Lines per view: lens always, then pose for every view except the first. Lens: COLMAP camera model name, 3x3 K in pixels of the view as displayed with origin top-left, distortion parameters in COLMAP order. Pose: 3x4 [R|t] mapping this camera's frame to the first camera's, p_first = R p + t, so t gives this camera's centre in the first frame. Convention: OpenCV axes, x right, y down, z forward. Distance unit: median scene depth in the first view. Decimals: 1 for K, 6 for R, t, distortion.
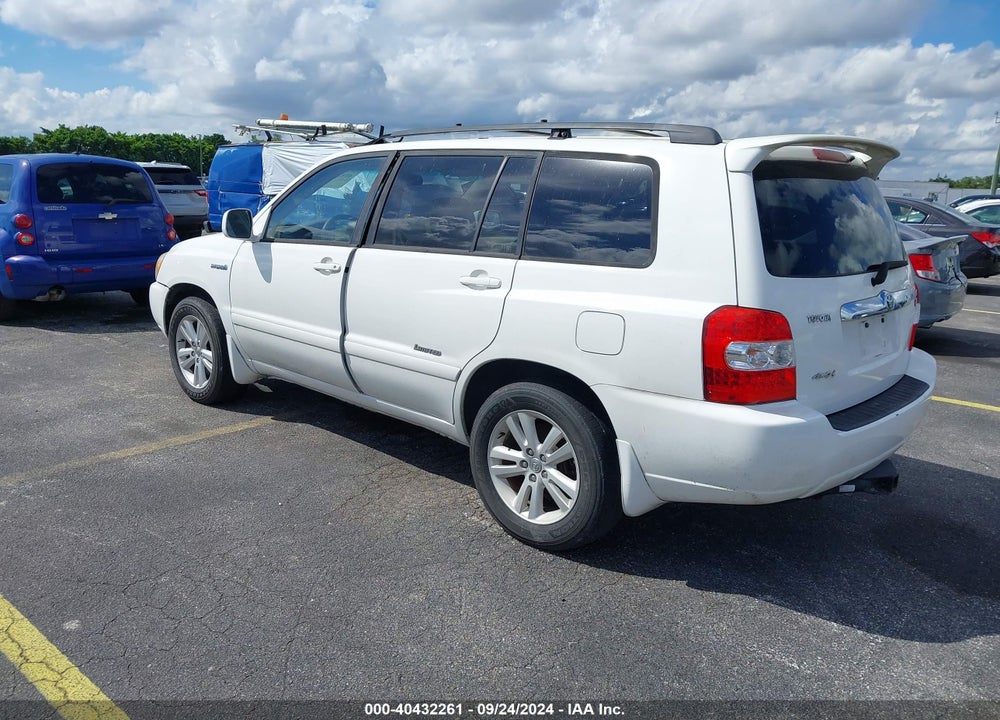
lens RADIAL K [[827.3, 0, 505.5], [0, 827.3, 349.9], [0, 0, 1]] dist [0.007504, -0.006784]
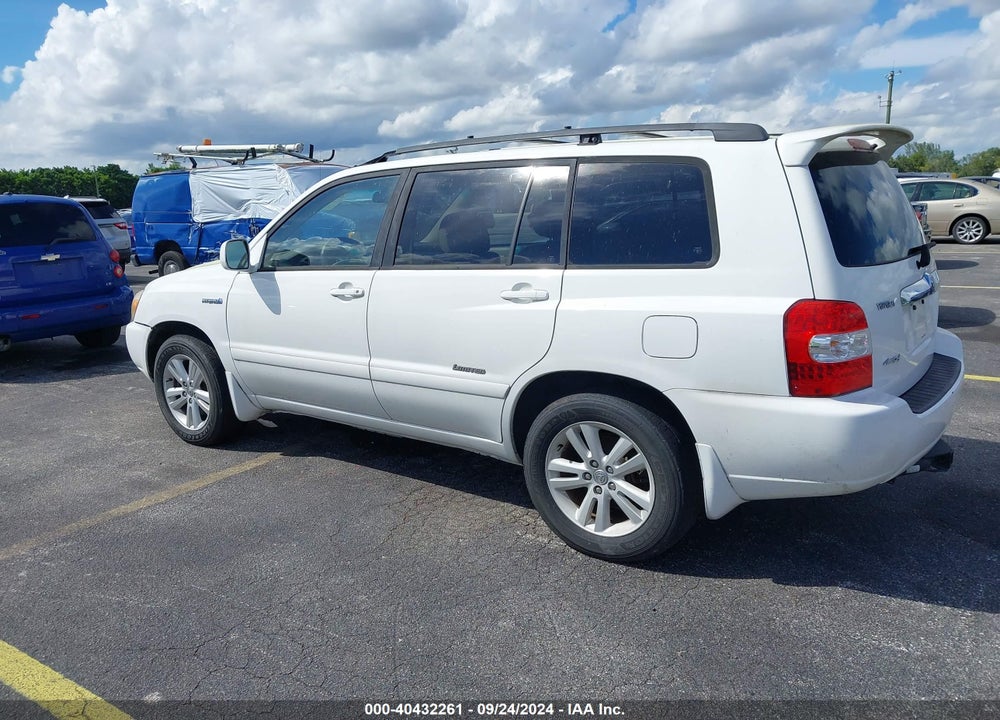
lens RADIAL K [[821.1, 0, 497.2], [0, 821.1, 358.3], [0, 0, 1]] dist [0.001510, -0.001447]
pose [[0.991741, -0.085829, 0.095304, -0.153247], [0.085732, 0.996305, 0.005113, -0.014893], [-0.095390, 0.003100, 0.995435, 0.035405]]
